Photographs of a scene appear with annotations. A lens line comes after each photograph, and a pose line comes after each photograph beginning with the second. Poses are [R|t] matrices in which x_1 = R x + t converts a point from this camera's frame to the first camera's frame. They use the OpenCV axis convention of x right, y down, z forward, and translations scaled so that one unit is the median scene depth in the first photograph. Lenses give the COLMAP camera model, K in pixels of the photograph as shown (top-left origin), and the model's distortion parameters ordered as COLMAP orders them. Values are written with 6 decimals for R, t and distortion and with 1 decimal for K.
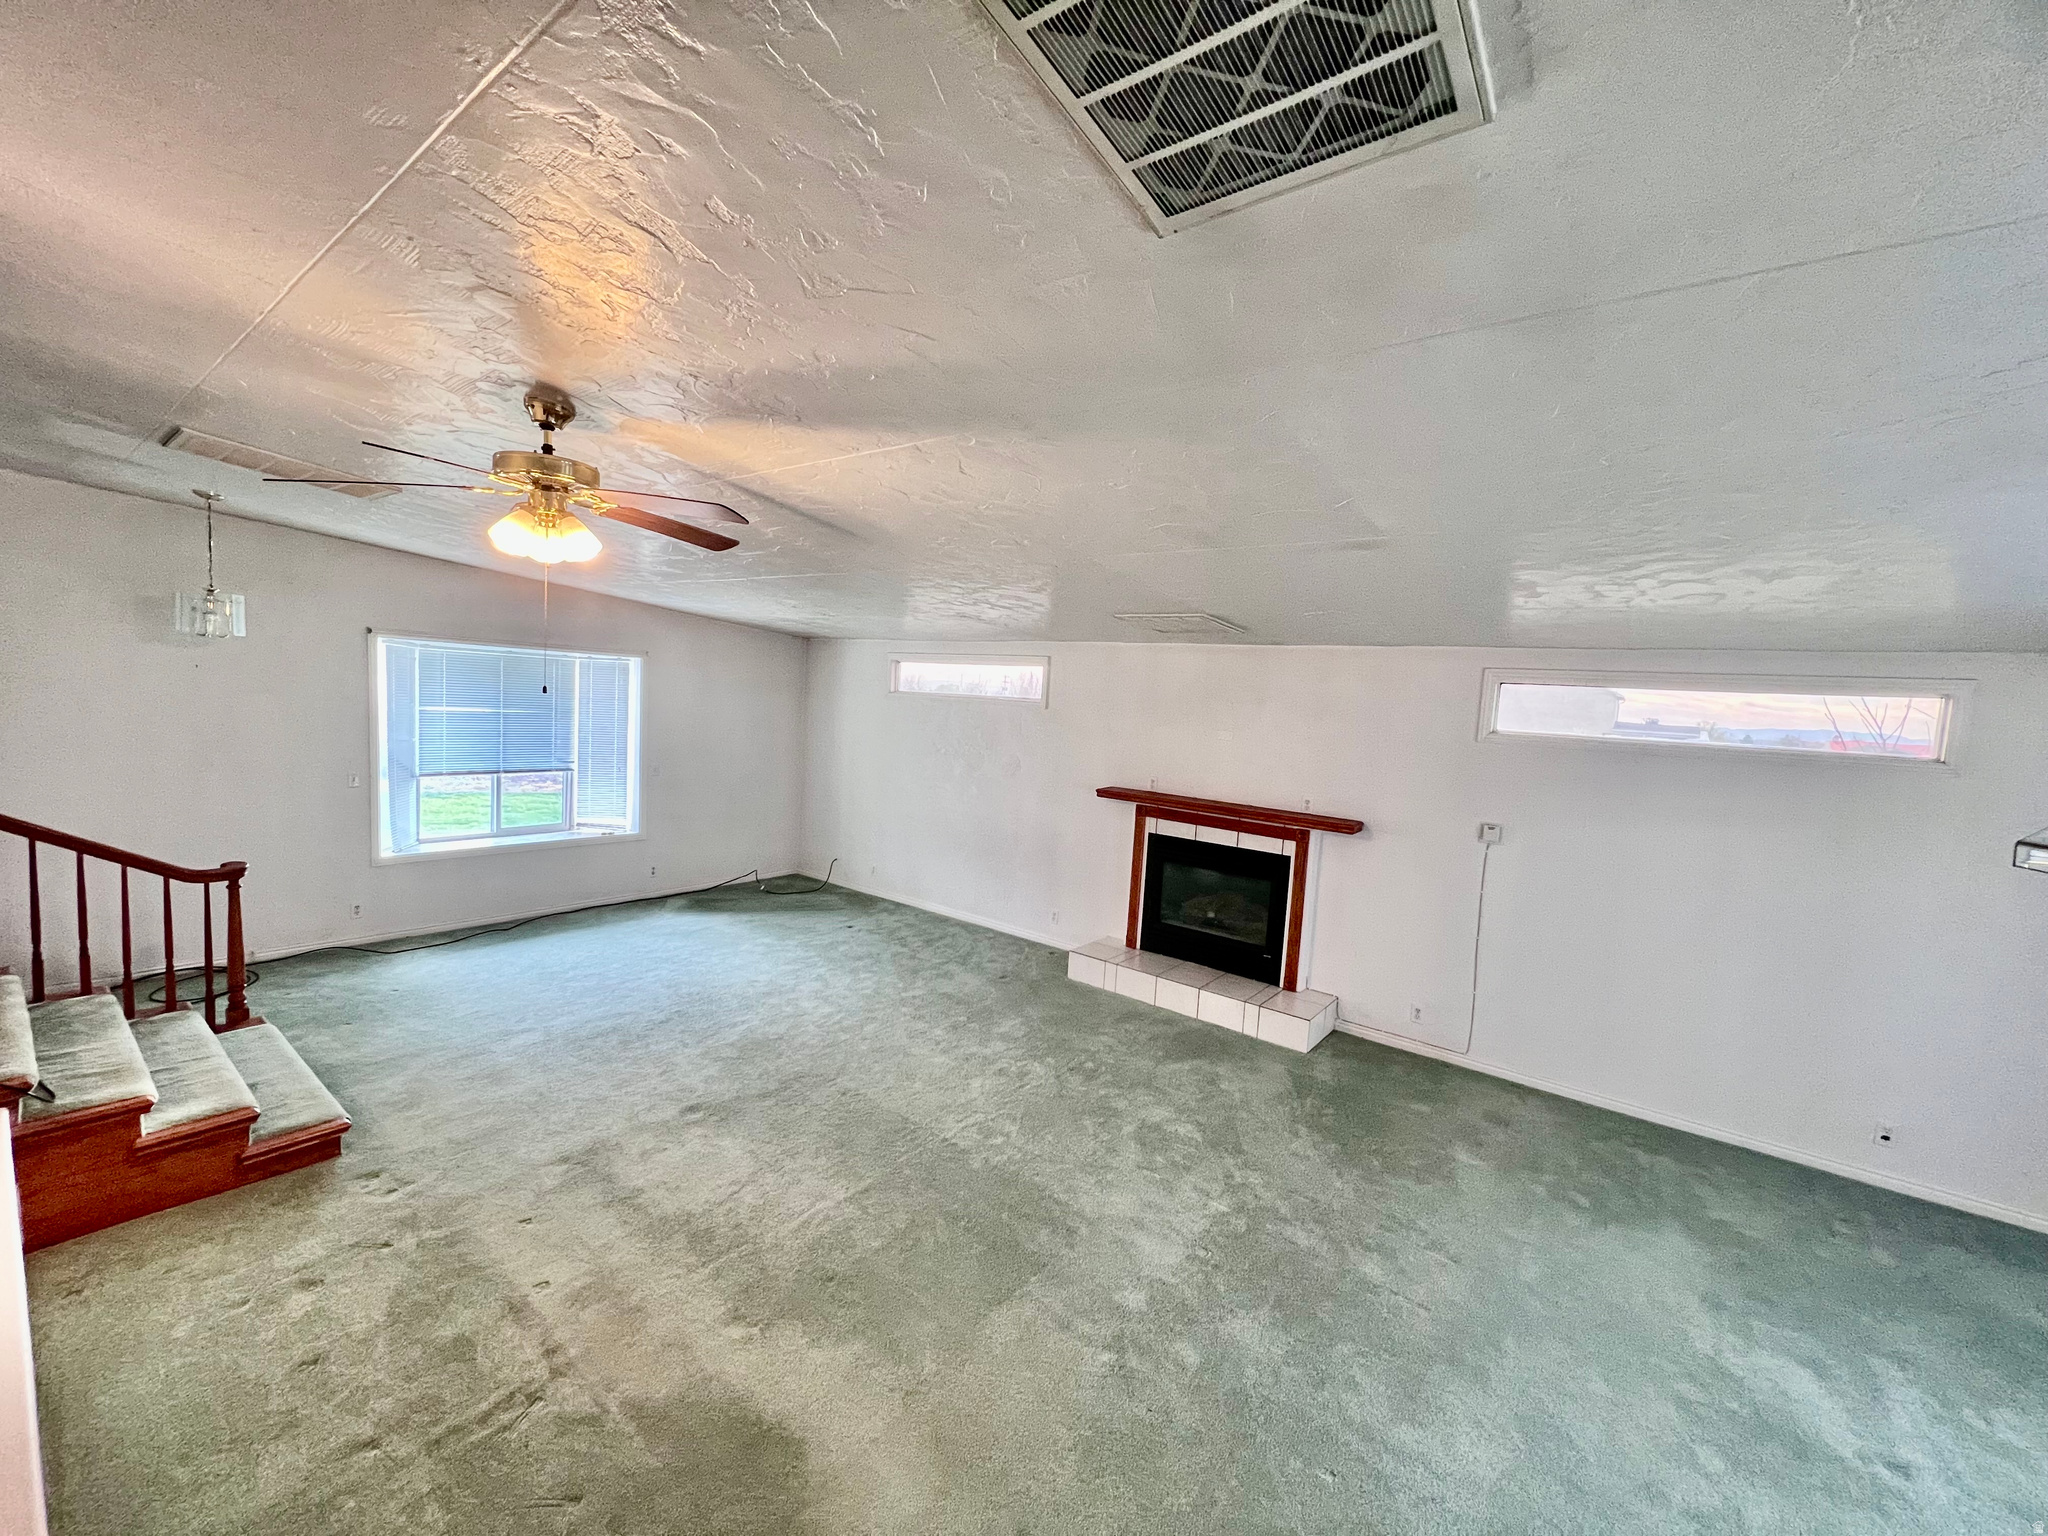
lens RADIAL K [[815.9, 0, 1020.3], [0, 815.9, 759.9], [0, 0, 1]] dist [-0.003403, 0.000094]
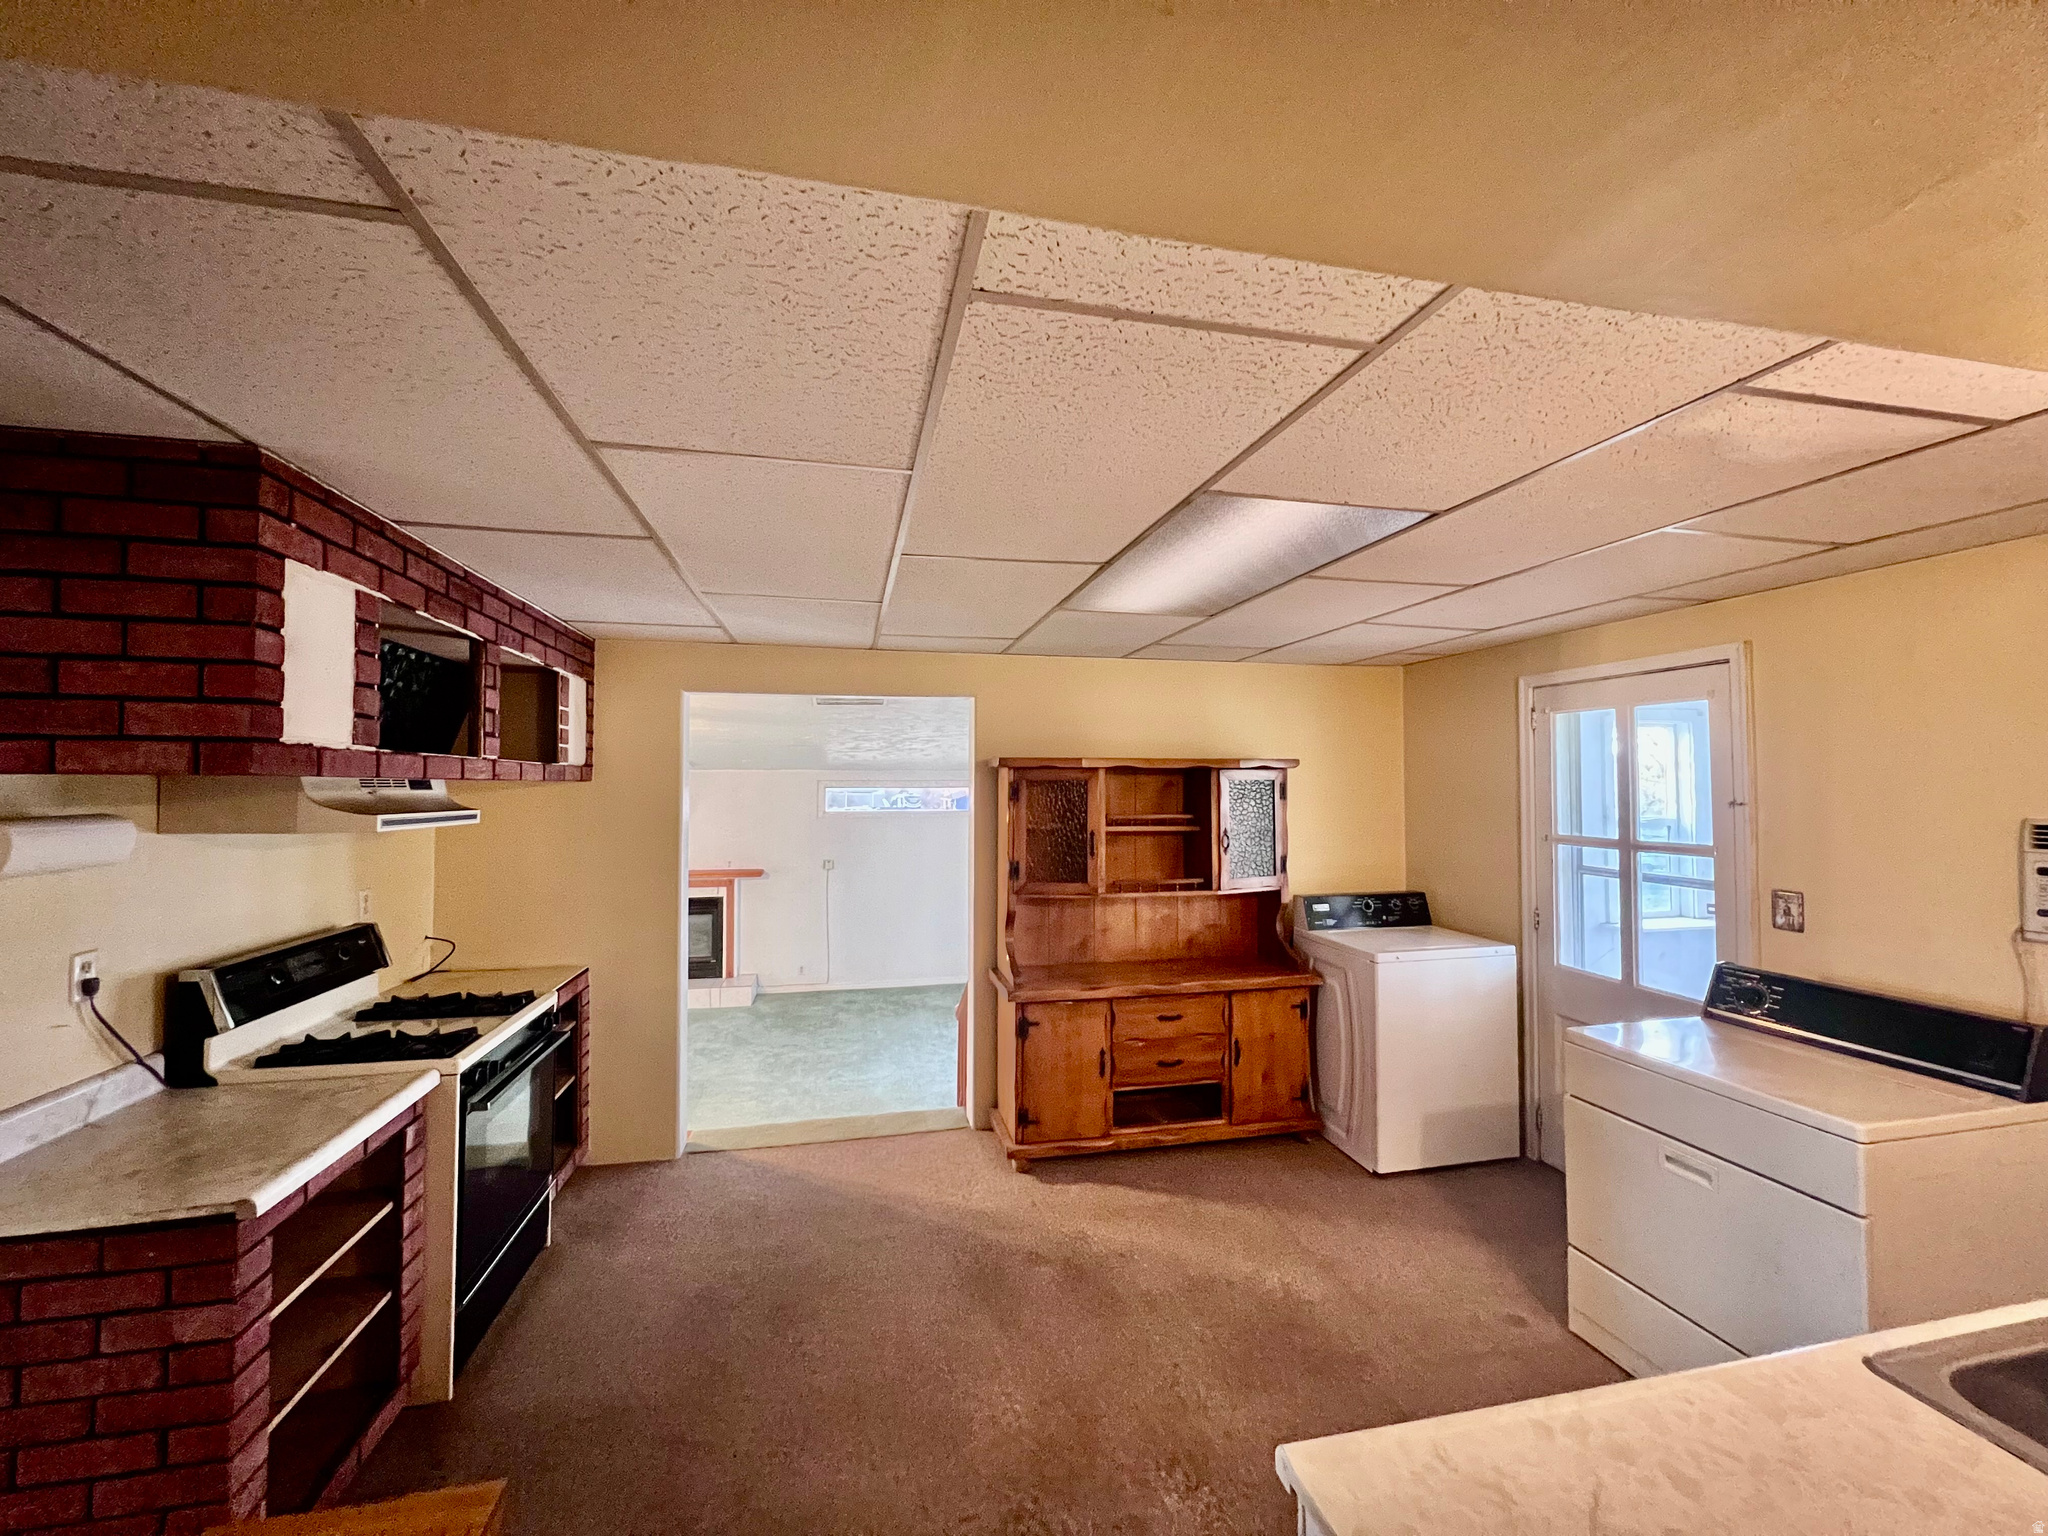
lens RADIAL K [[815.9, 0, 1020.8], [0, 815.9, 763.2], [0, 0, 1]] dist [-0.003403, 0.000094]
pose [[0.639128, -0.036947, 0.768213, -0.886558], [0.100011, 0.994357, -0.035382, -0.053268], [-0.762570, 0.099444, 0.639216, -0.894931]]
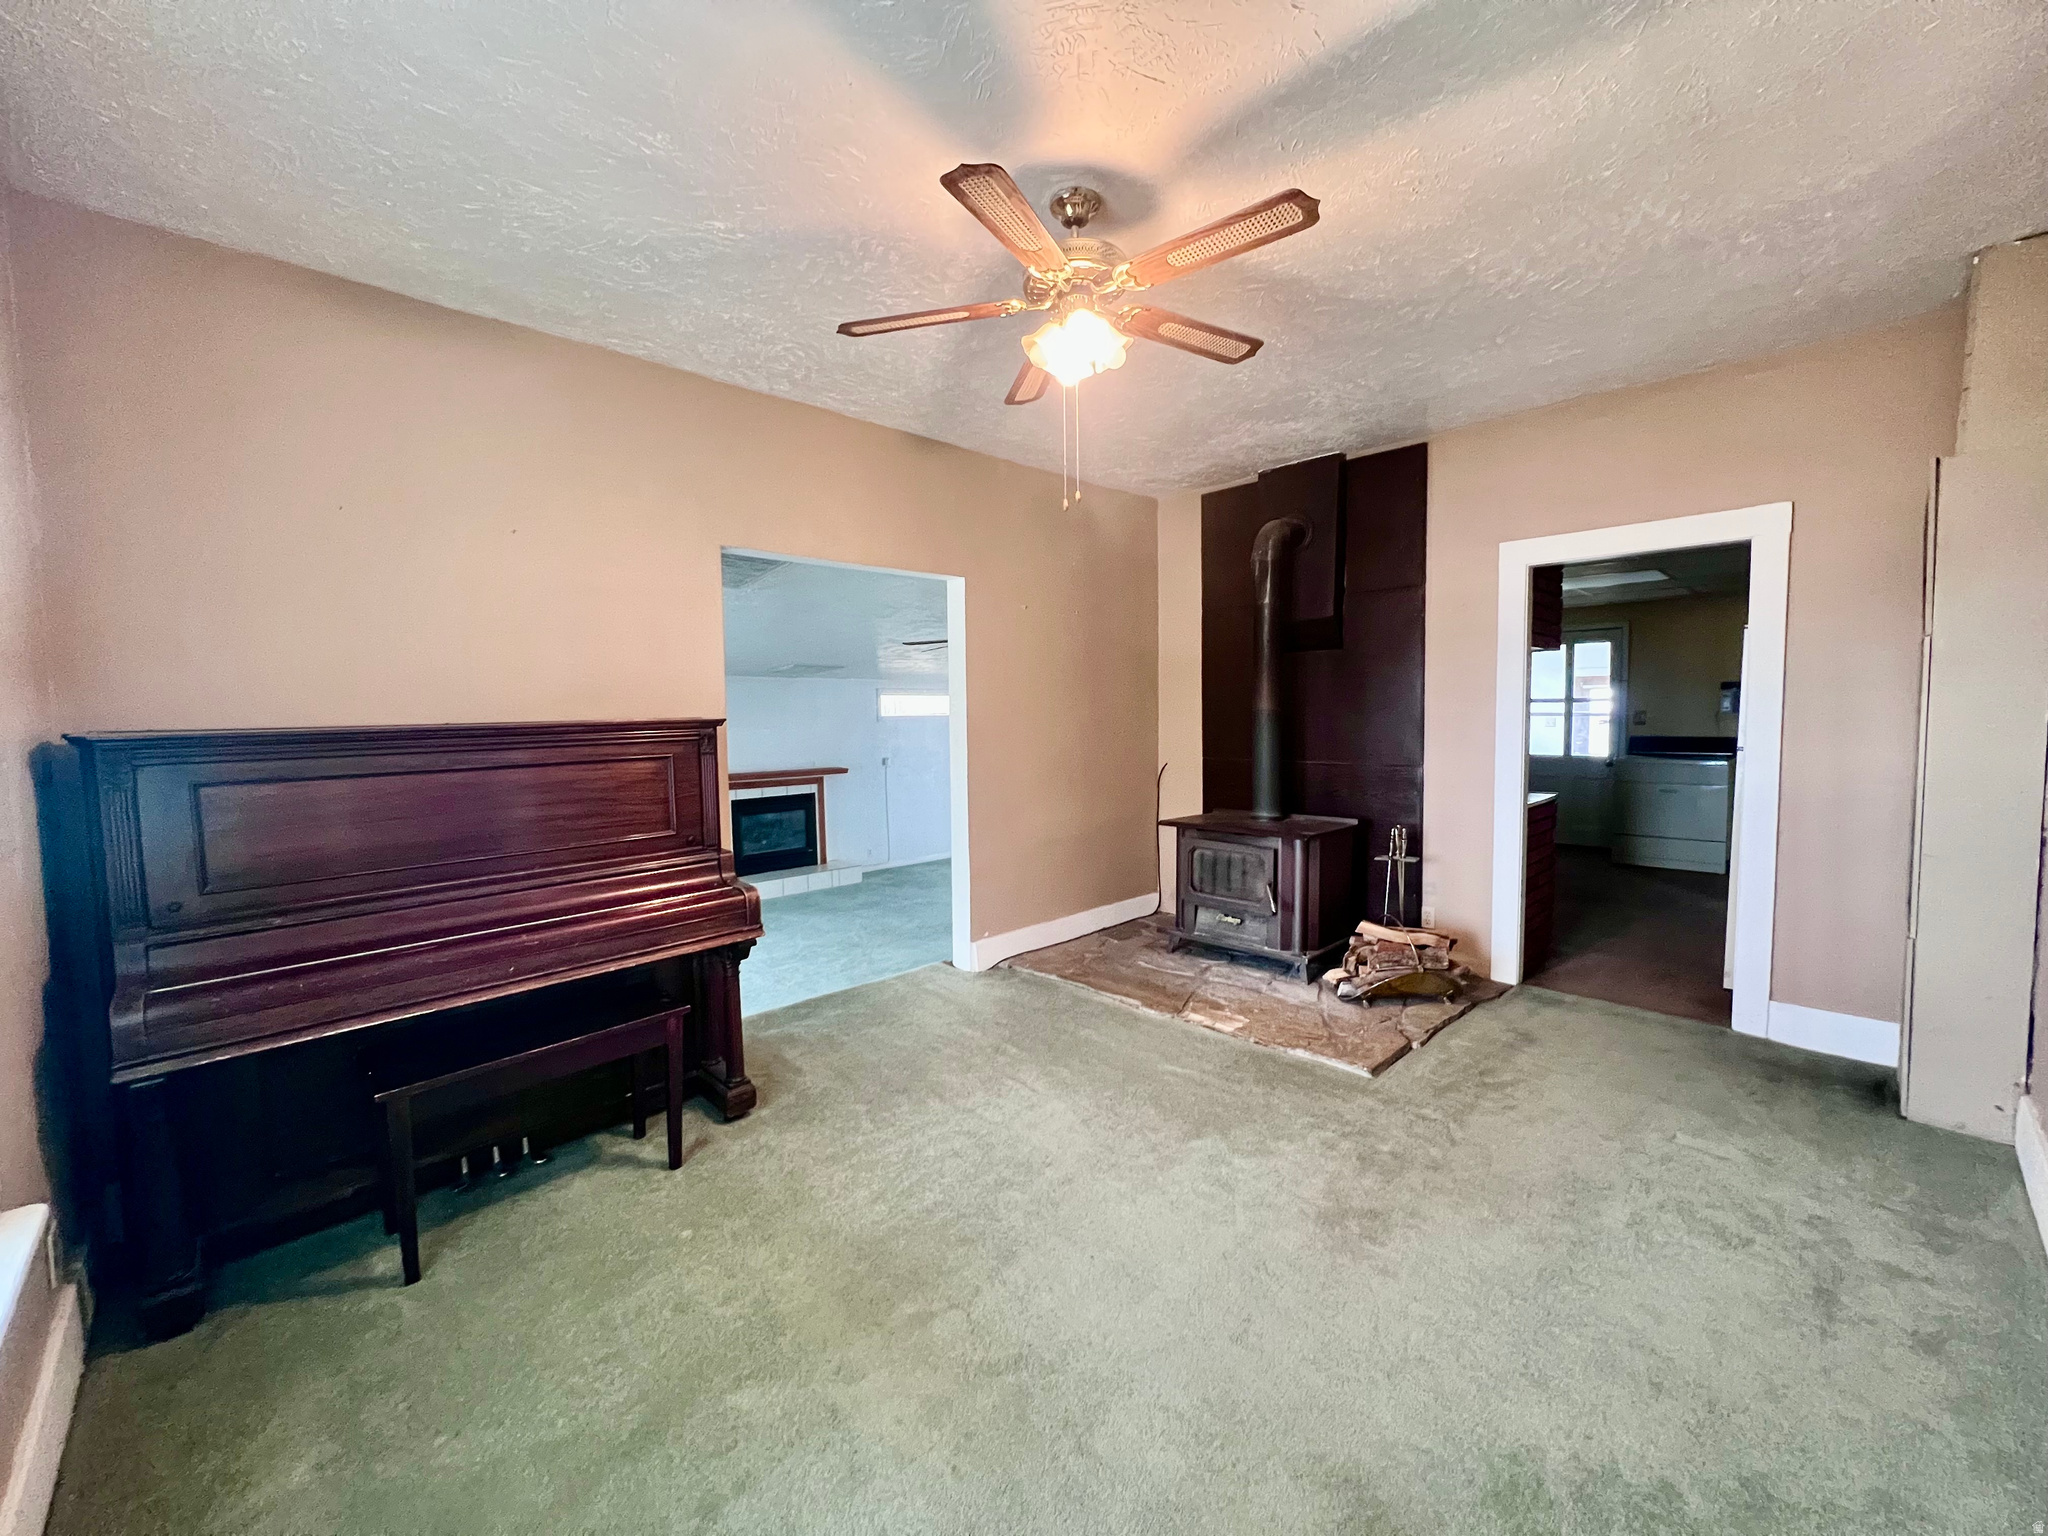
lens RADIAL K [[815.9, 0, 1031.9], [0, 815.9, 761.8], [0, 0, 1]] dist [-0.003403, 0.000094]
pose [[0.137171, -0.122133, 0.982989, -2.255257], [0.102174, 0.988821, 0.108599, -0.160493], [-0.985264, 0.085539, 0.148117, 0.391036]]
